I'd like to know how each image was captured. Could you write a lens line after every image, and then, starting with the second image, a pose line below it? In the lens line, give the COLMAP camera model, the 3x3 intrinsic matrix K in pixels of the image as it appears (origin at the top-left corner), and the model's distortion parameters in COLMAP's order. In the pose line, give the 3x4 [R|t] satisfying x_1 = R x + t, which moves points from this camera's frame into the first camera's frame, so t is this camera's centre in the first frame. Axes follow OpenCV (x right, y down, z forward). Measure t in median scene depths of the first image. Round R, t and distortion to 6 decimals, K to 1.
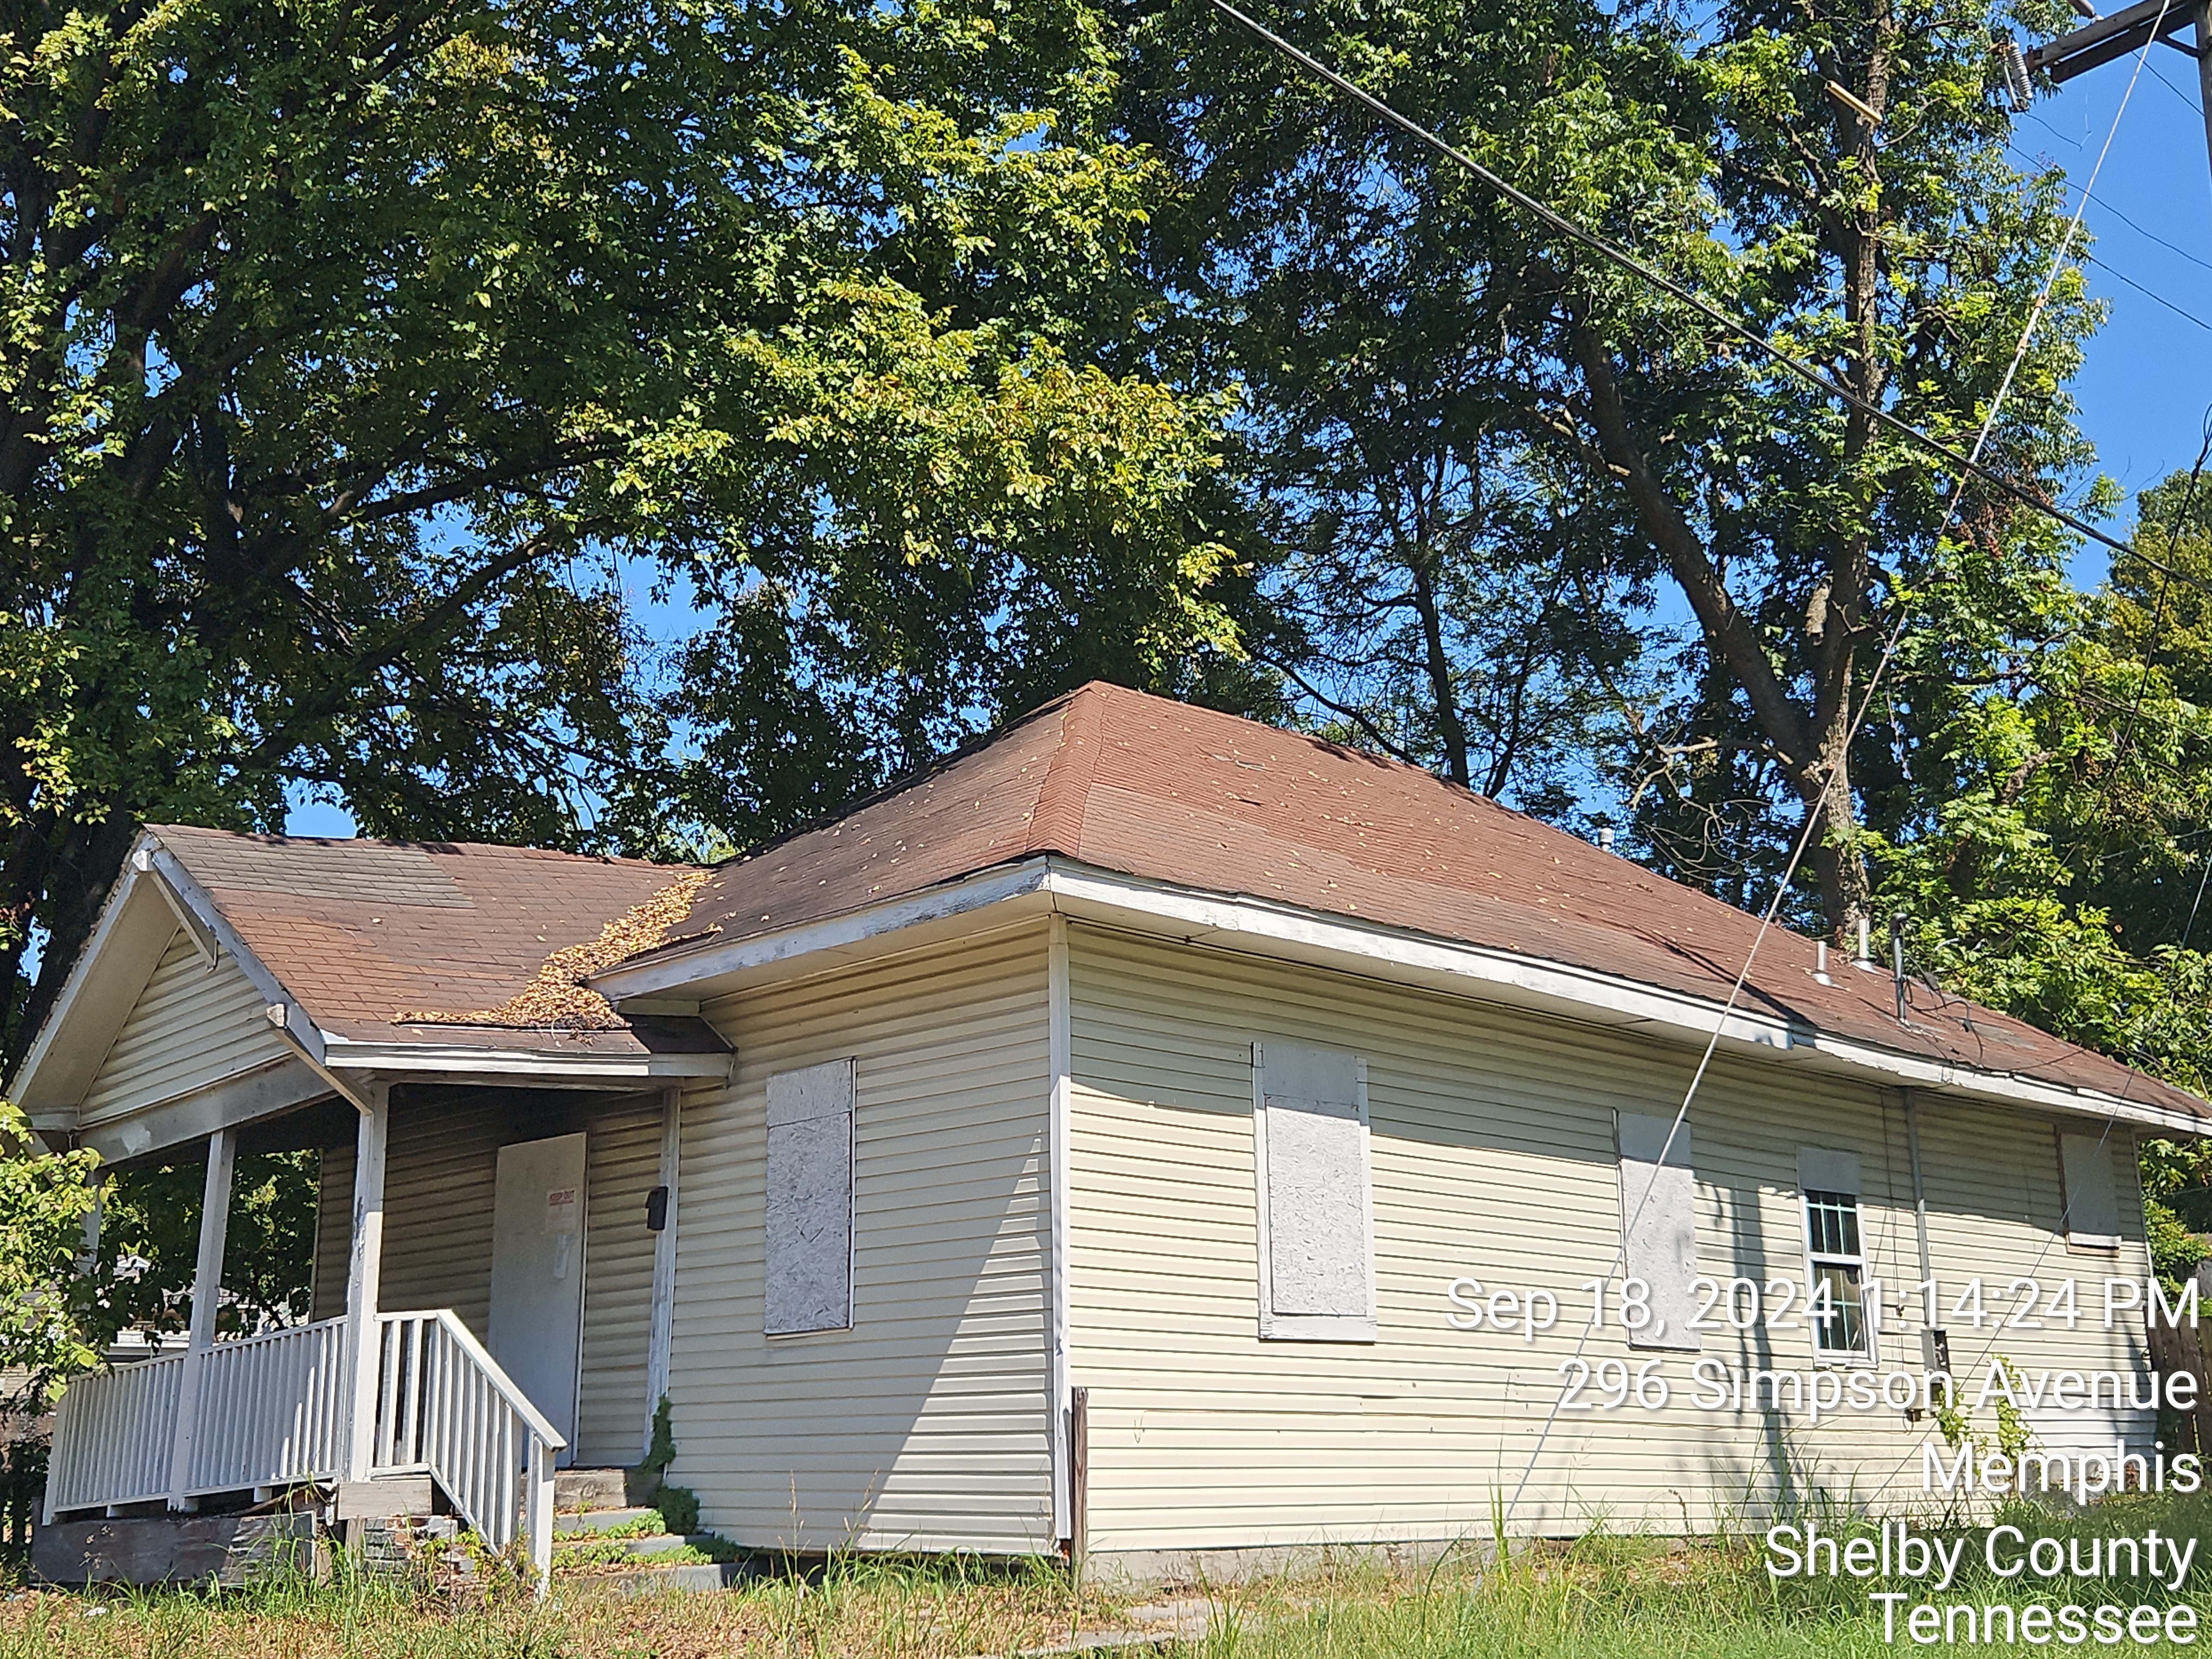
lens RADIAL K [[2421.3, 0, 1106.0], [0, 2421.3, 829.5], [0, 0, 1]] dist [0.059500, -0.008908]
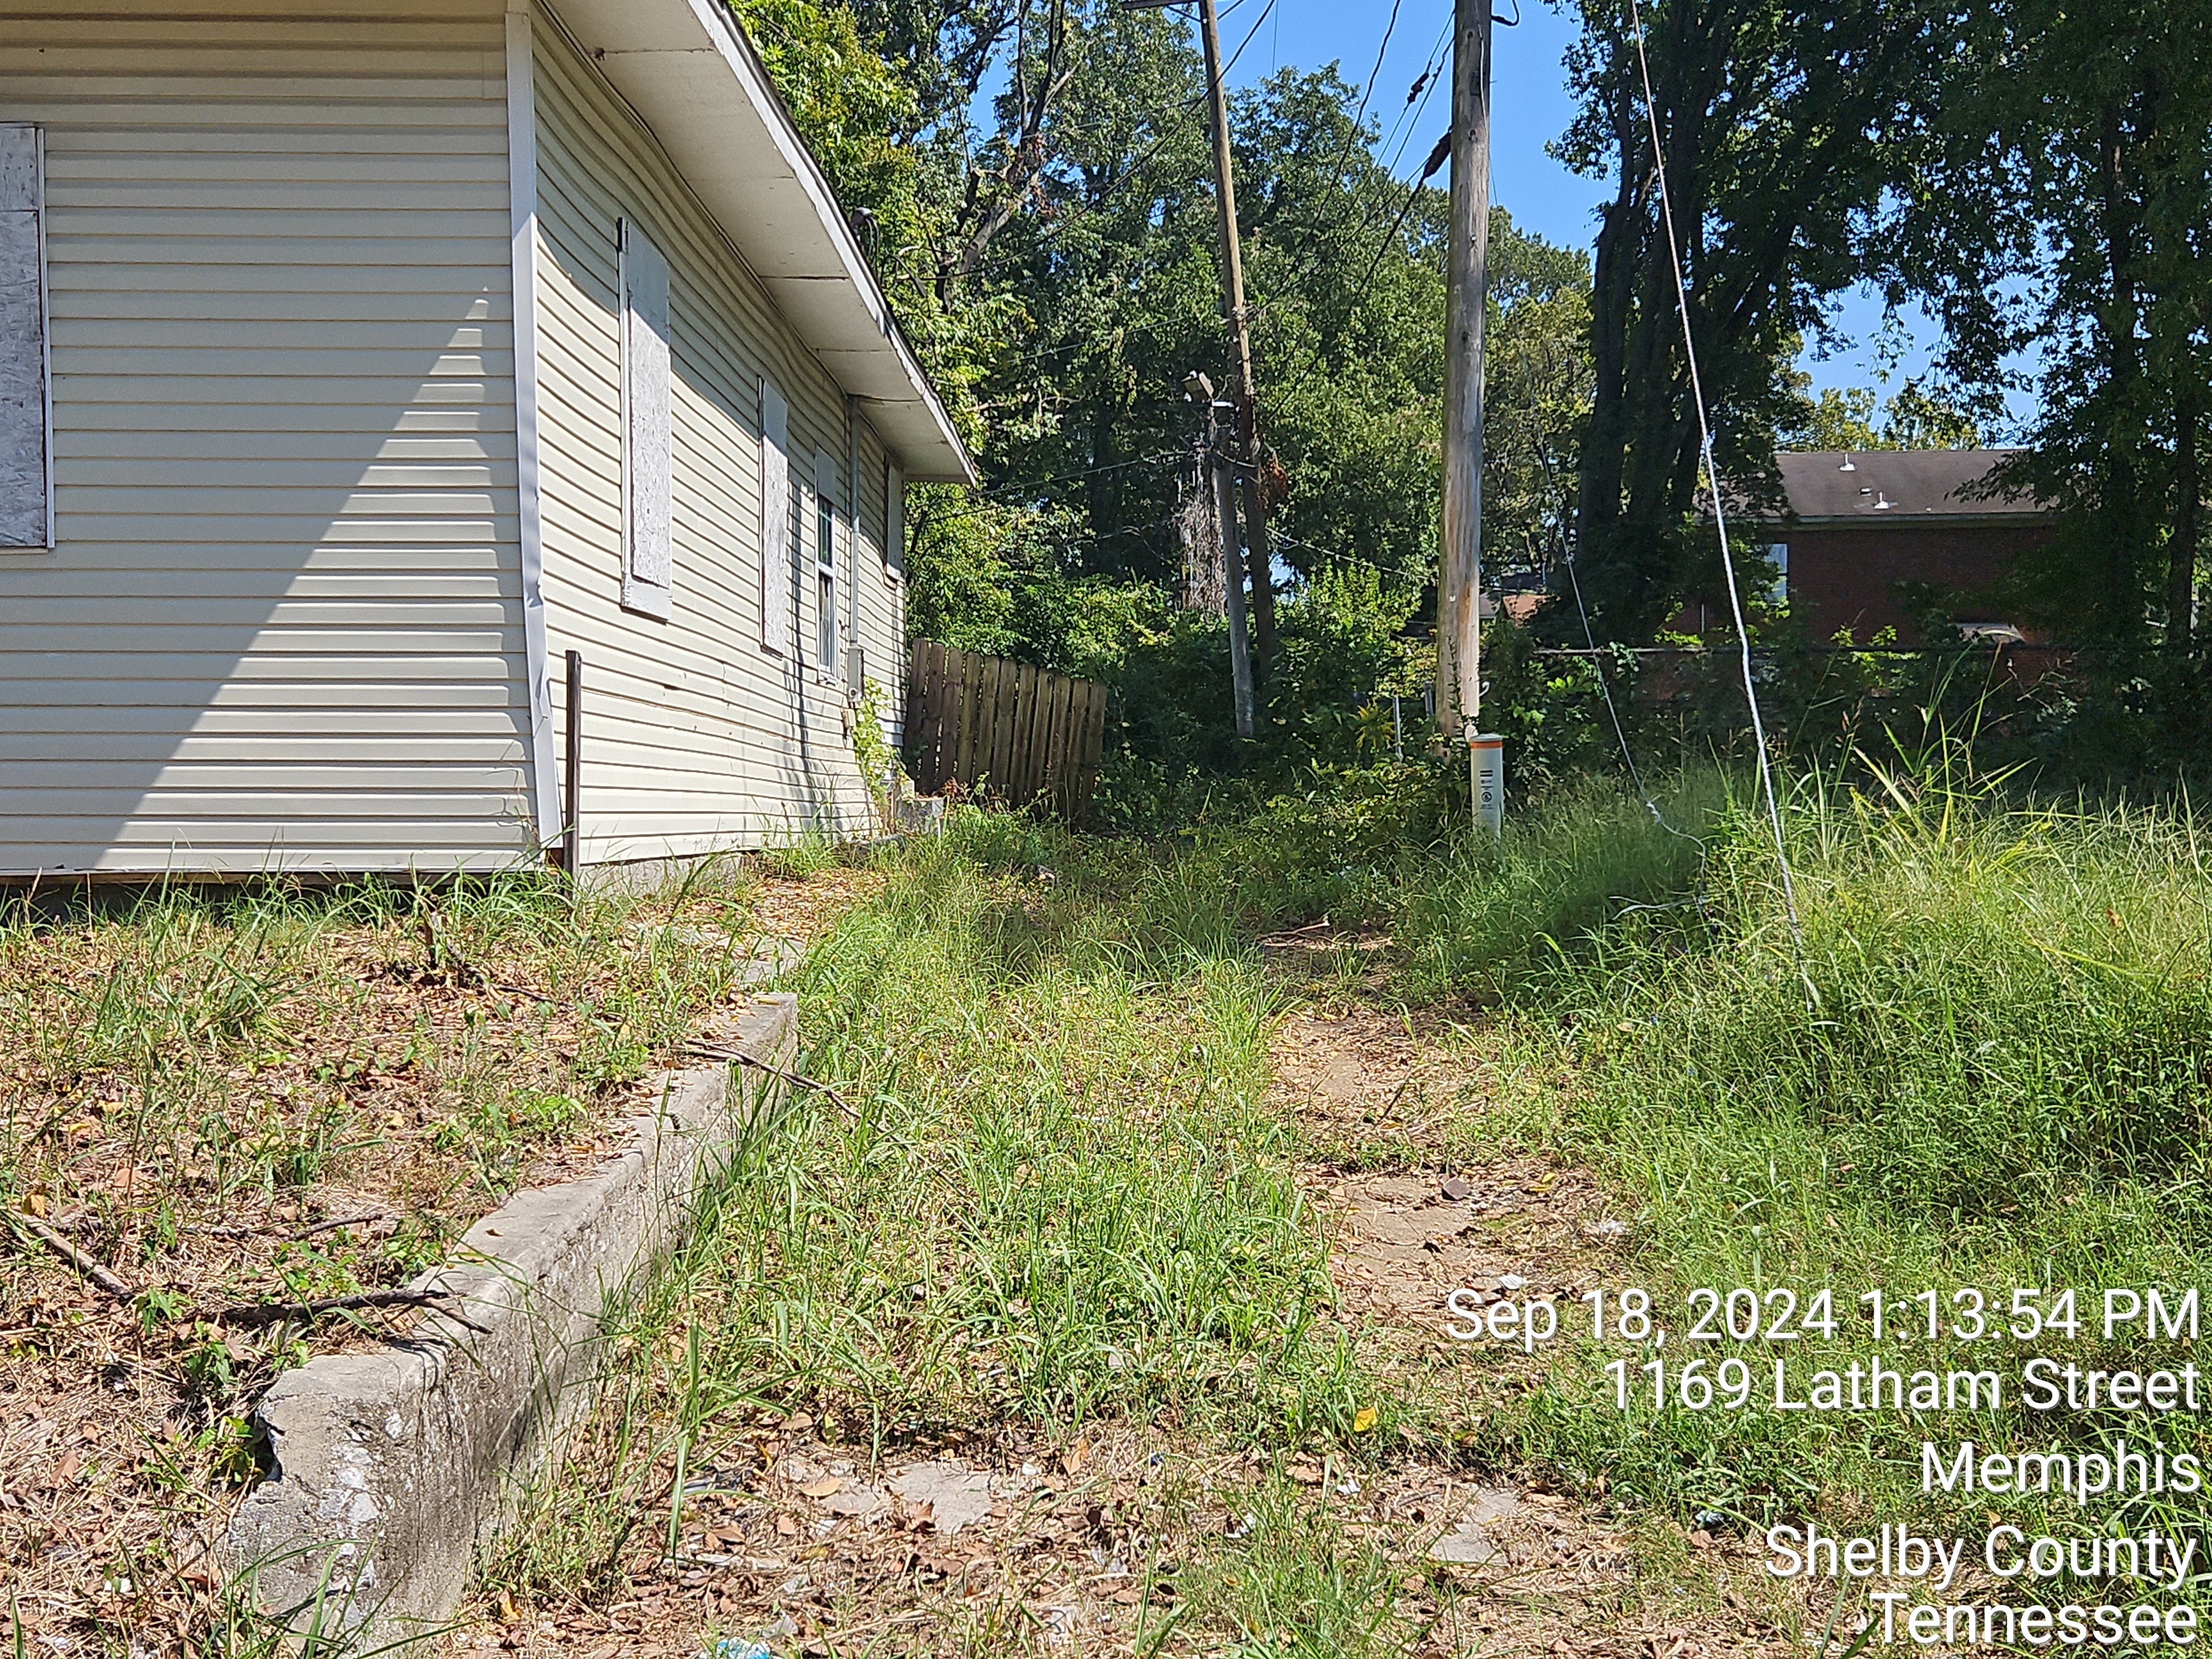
lens RADIAL K [[2421.3, 0, 1106.0], [0, 2421.3, 829.5], [0, 0, 1]] dist [0.059500, -0.008908]
pose [[0.706808, -0.001902, 0.707403, -0.386112], [-0.182251, 0.965750, 0.184695, 0.110237], [-0.683525, -0.259469, 0.682253, 0.355882]]
